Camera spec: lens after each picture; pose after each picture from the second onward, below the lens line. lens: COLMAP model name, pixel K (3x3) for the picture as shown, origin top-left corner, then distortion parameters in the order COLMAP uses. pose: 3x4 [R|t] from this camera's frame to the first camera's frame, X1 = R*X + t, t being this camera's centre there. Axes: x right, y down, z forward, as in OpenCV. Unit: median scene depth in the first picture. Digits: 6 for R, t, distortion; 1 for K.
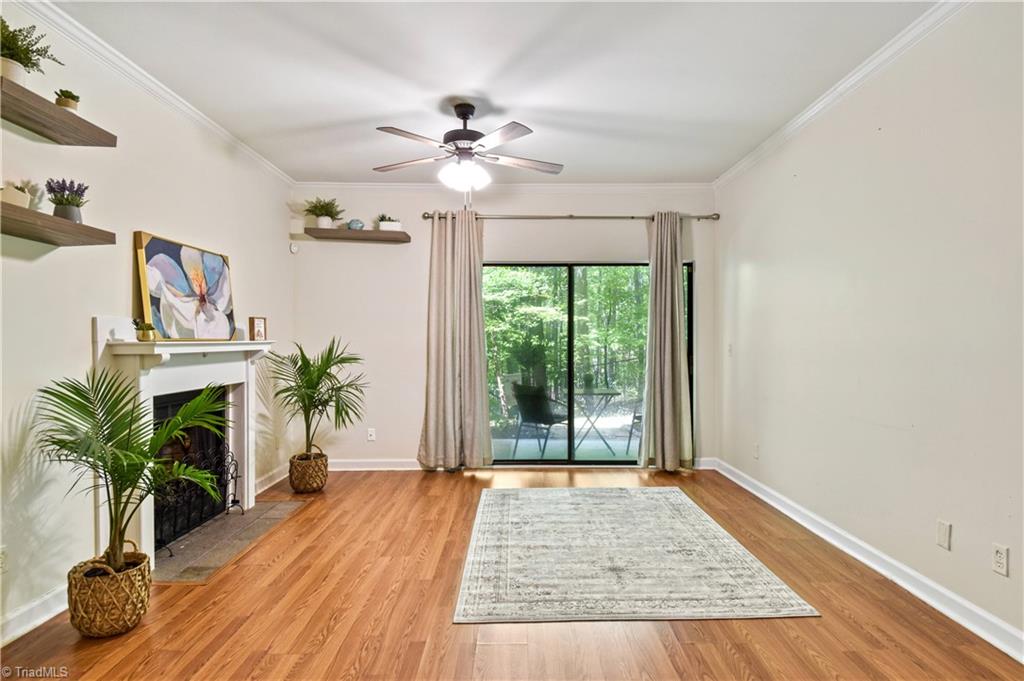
lens RADIAL K [[556.6, 0, 514.9], [0, 556.6, 342.6], [0, 0, 1]] dist [0.009357, -0.013507]
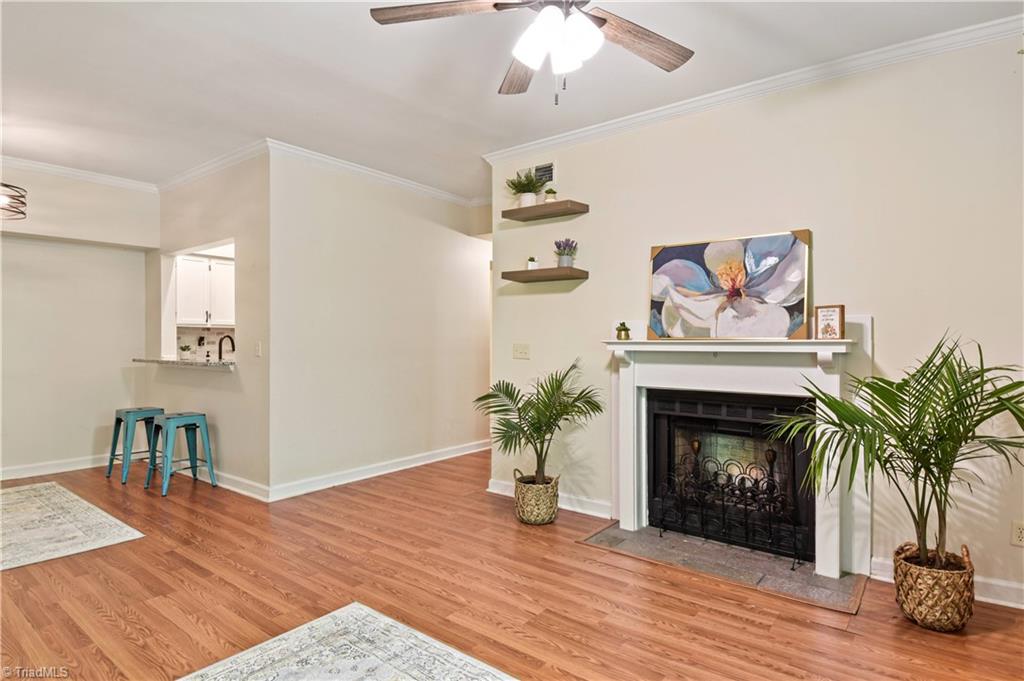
lens RADIAL K [[556.6, 0, 531.5], [0, 556.6, 330.8], [0, 0, 1]] dist [0.009357, -0.013507]
pose [[-0.612725, -0.014343, -0.790166, 0.392252], [-0.004402, 0.999882, -0.014736, -0.002954], [0.790284, -0.005551, -0.612716, 1.416255]]
